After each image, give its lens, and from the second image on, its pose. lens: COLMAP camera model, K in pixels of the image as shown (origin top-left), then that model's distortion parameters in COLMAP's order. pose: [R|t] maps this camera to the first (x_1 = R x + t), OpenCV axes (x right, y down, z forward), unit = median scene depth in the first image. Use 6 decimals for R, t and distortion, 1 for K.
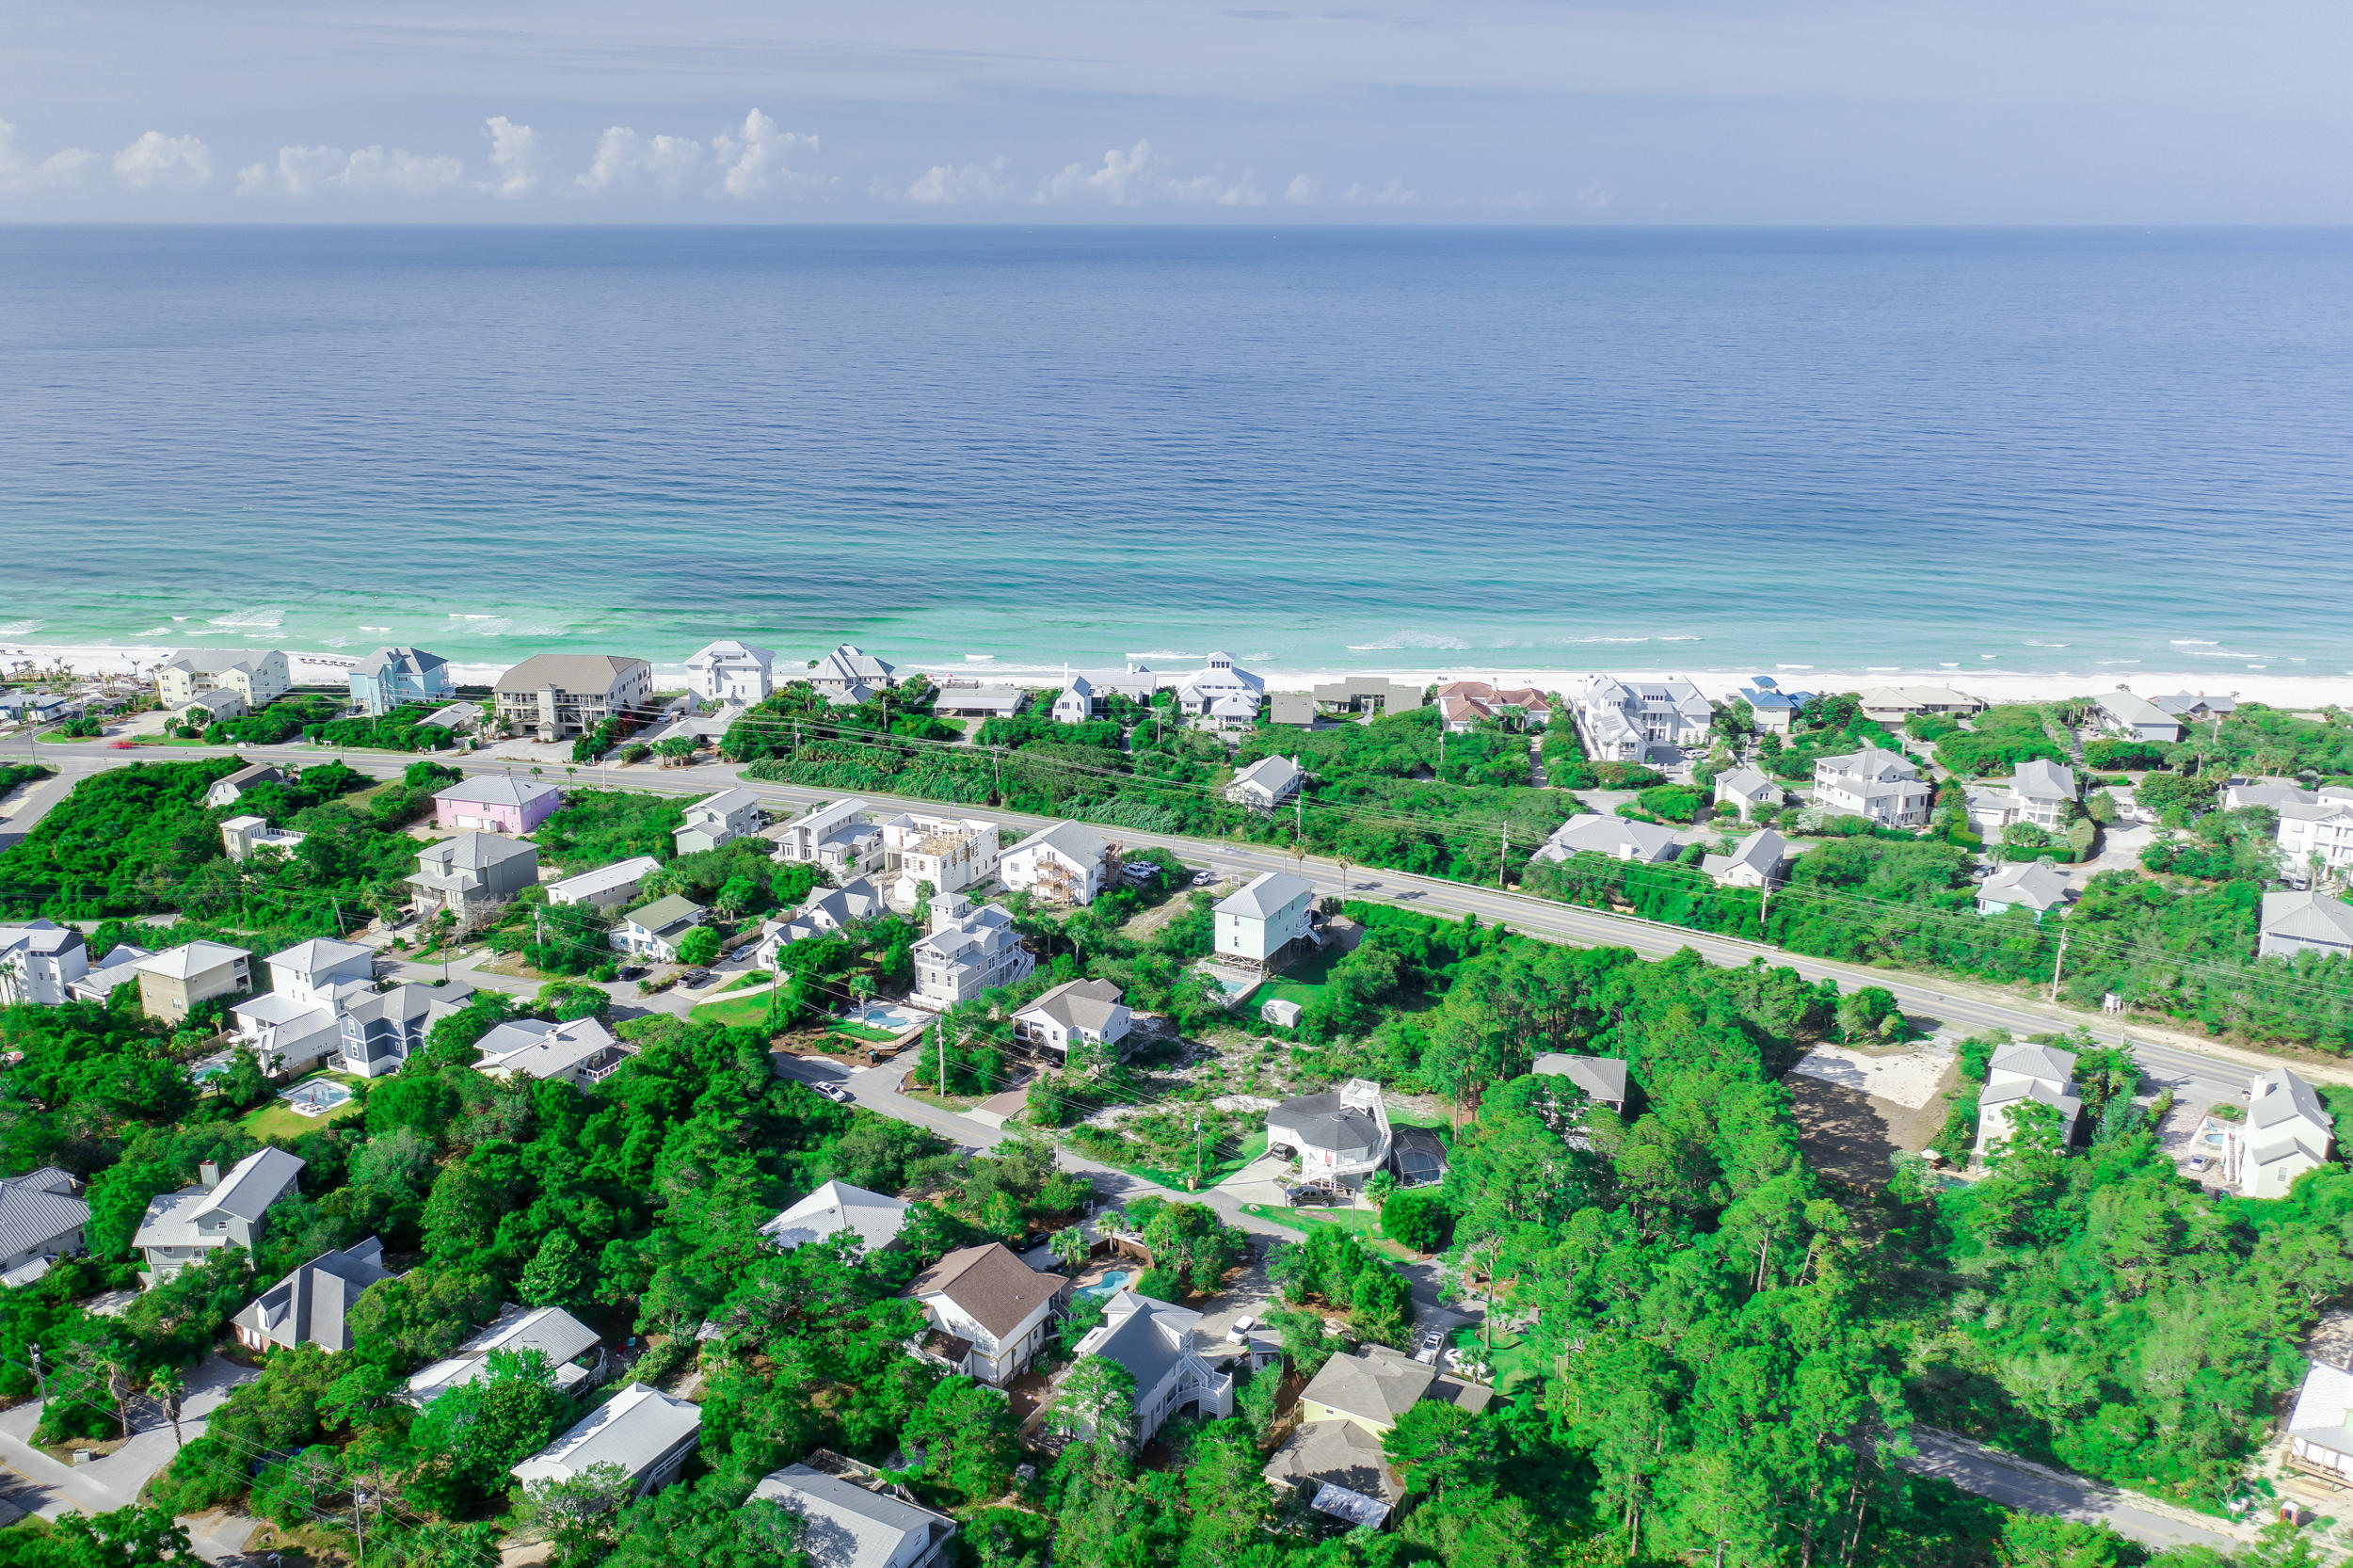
lens RADIAL K [[1861.6, 0, 1175.1], [0, 1861.6, 797.2], [0, 0, 1]] dist [-0.003328, 0.000462]
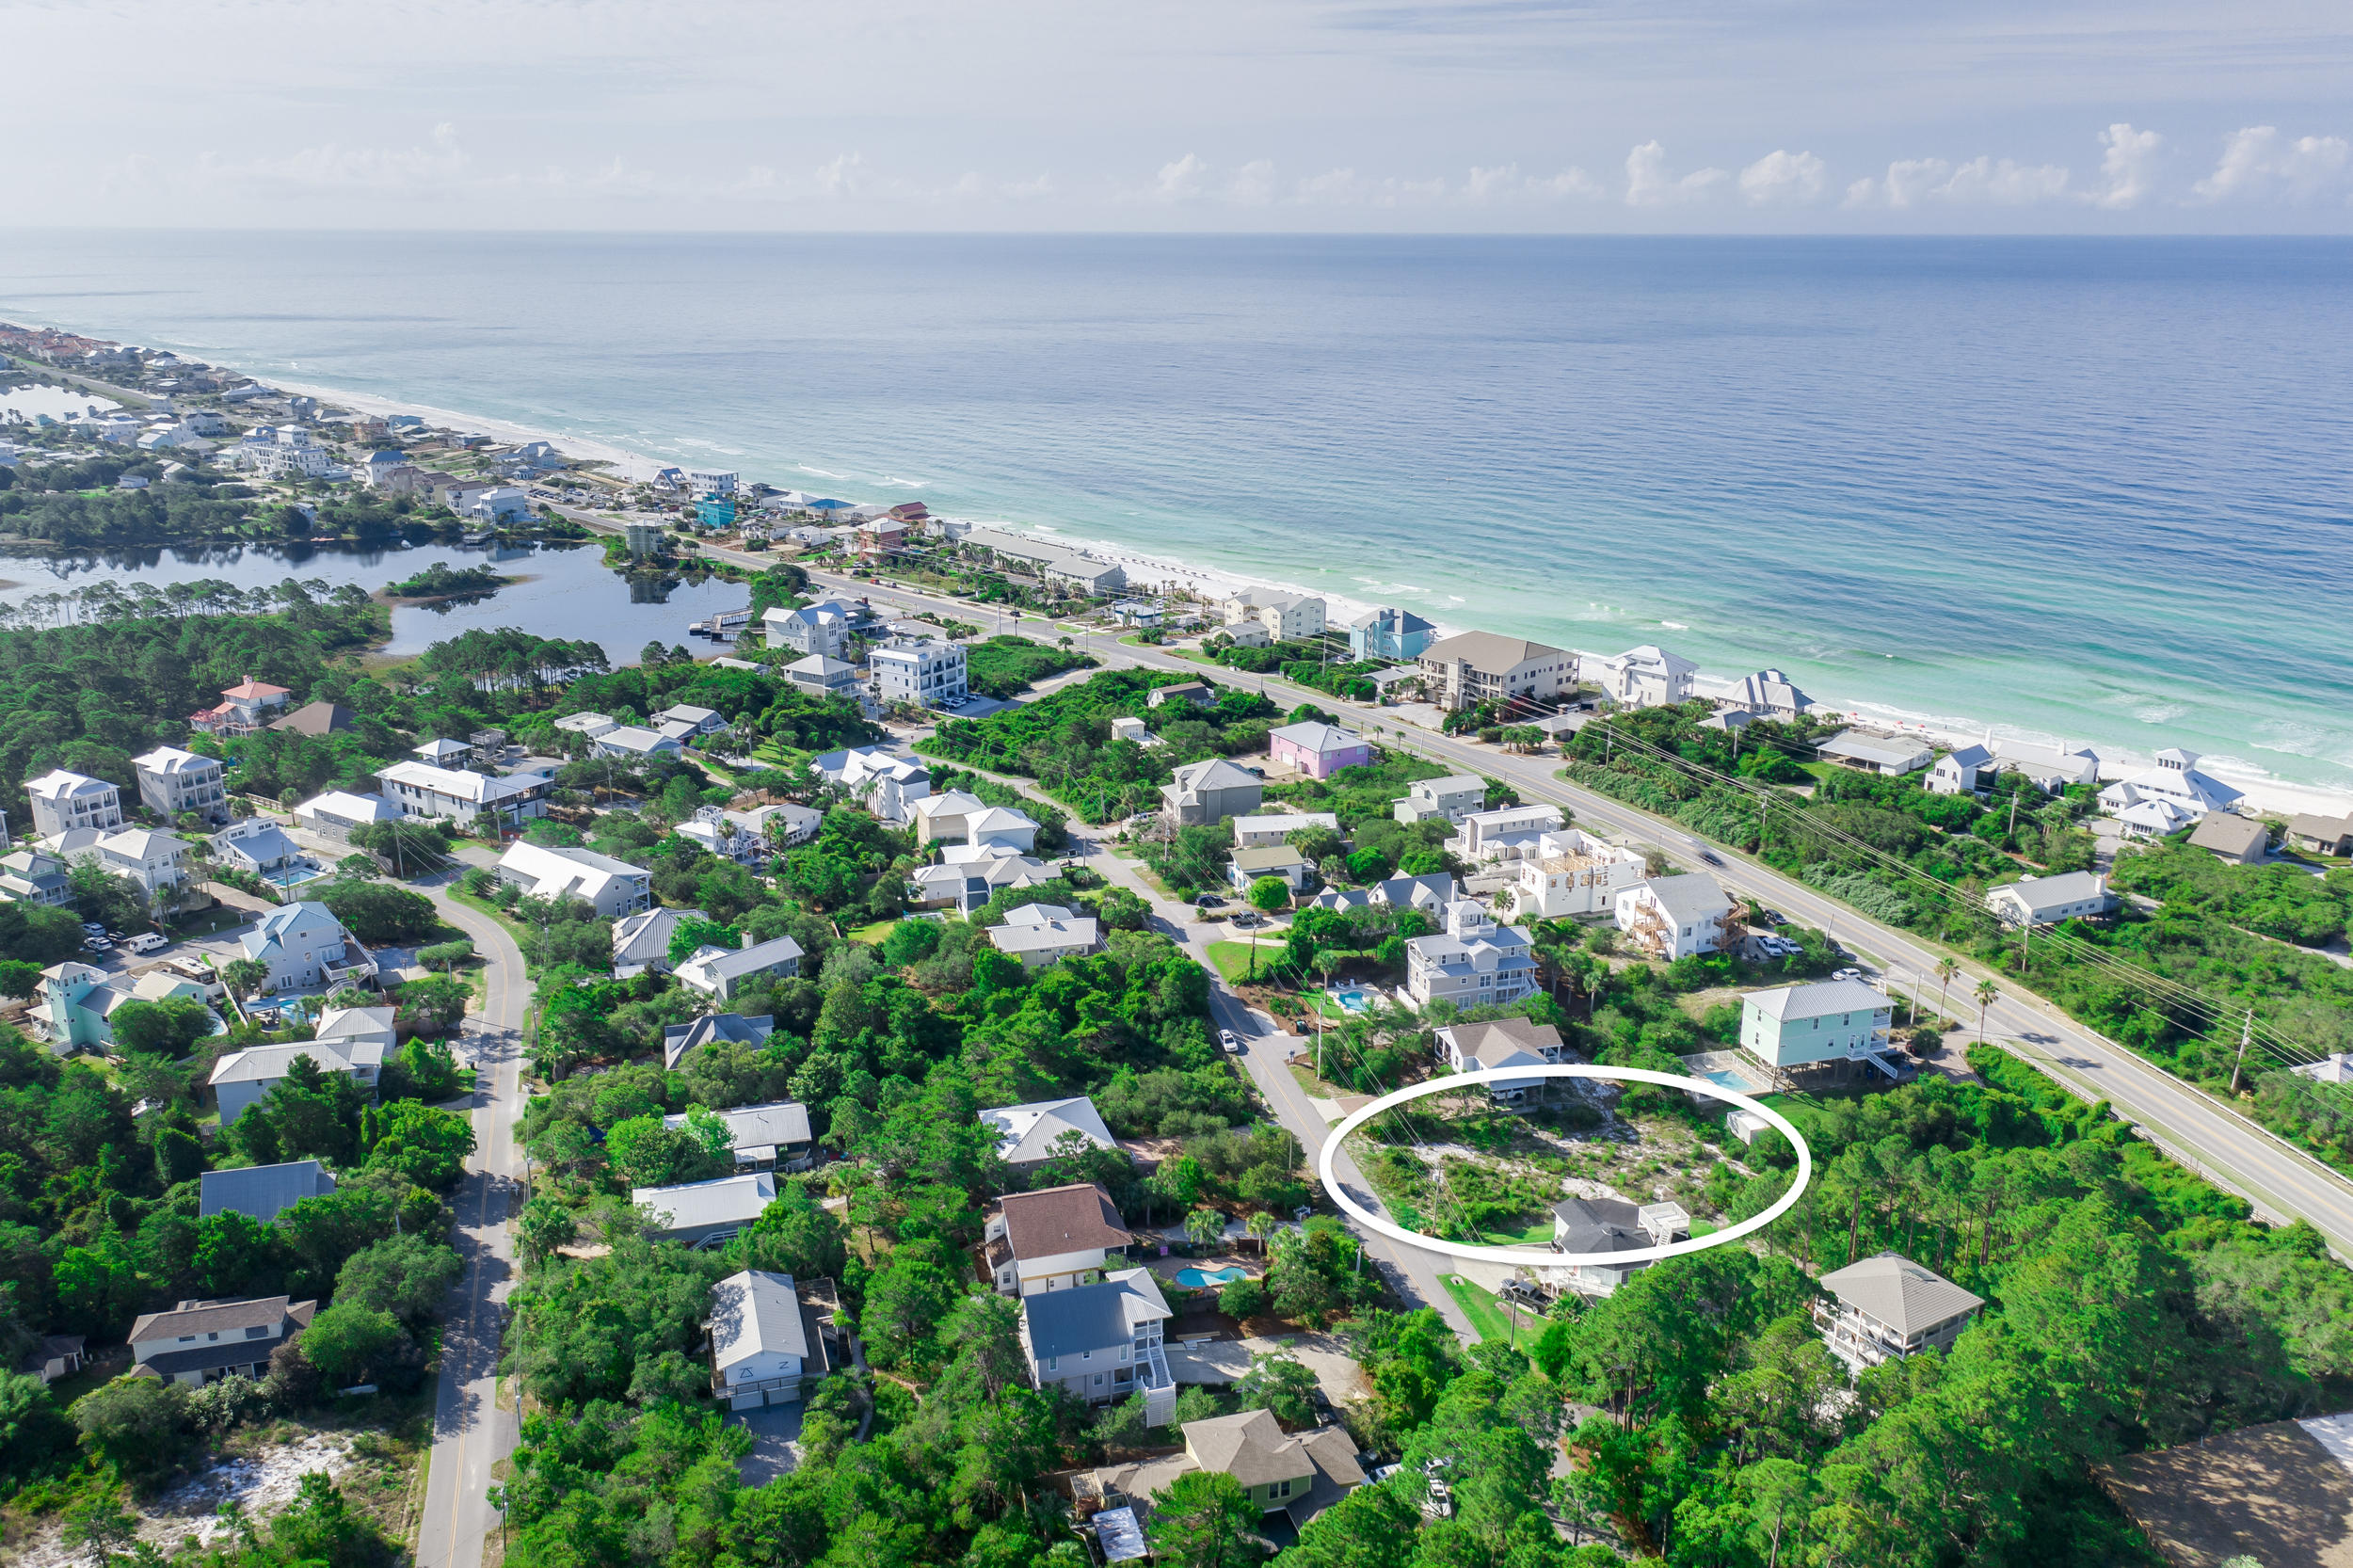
lens RADIAL K [[1861.6, 0, 1175.1], [0, 1861.6, 797.2], [0, 0, 1]] dist [-0.003328, 0.000462]
pose [[0.709808, 0.201960, -0.674822, 0.426443], [-0.205694, 0.975688, 0.075644, -0.045379], [0.673693, 0.085113, 0.734094, 0.169185]]
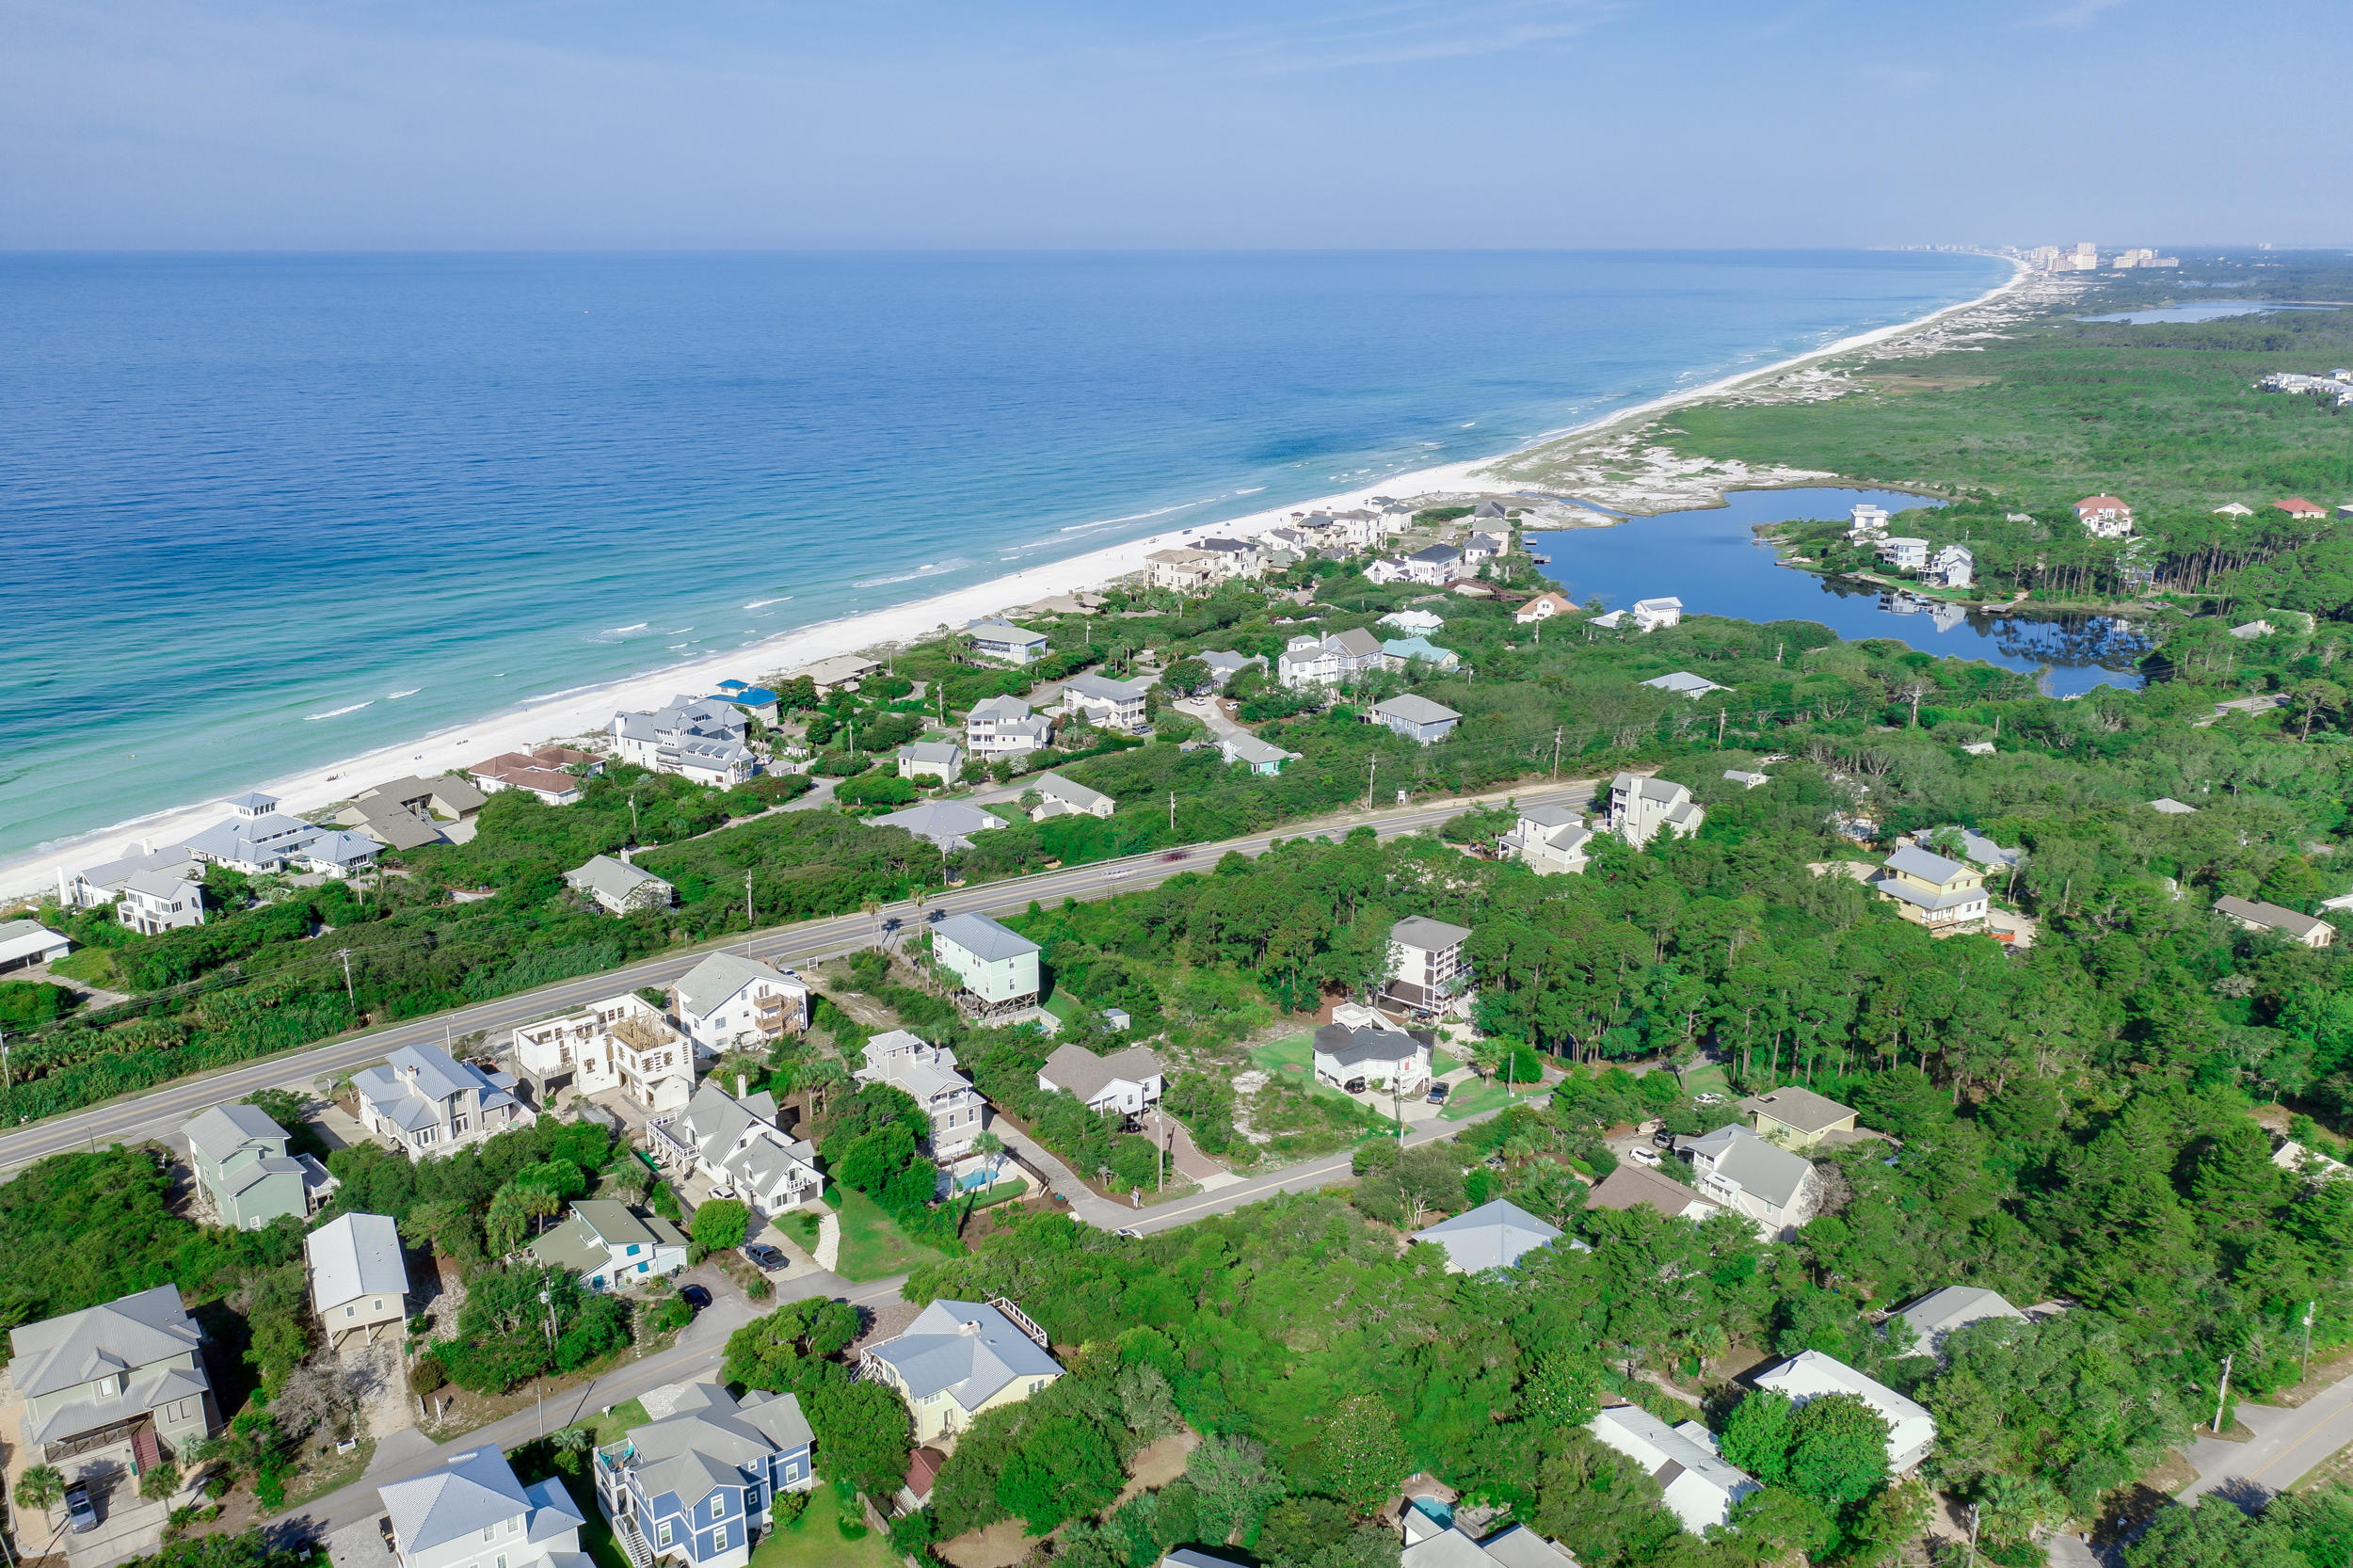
lens RADIAL K [[1861.6, 0, 1175.1], [0, 1861.6, 797.2], [0, 0, 1]] dist [-0.003328, 0.000462]
pose [[0.421164, -0.256541, 0.869947, -0.785633], [0.267544, 0.951624, 0.151103, -0.145564], [-0.866626, 0.169110, 0.469426, 0.476659]]
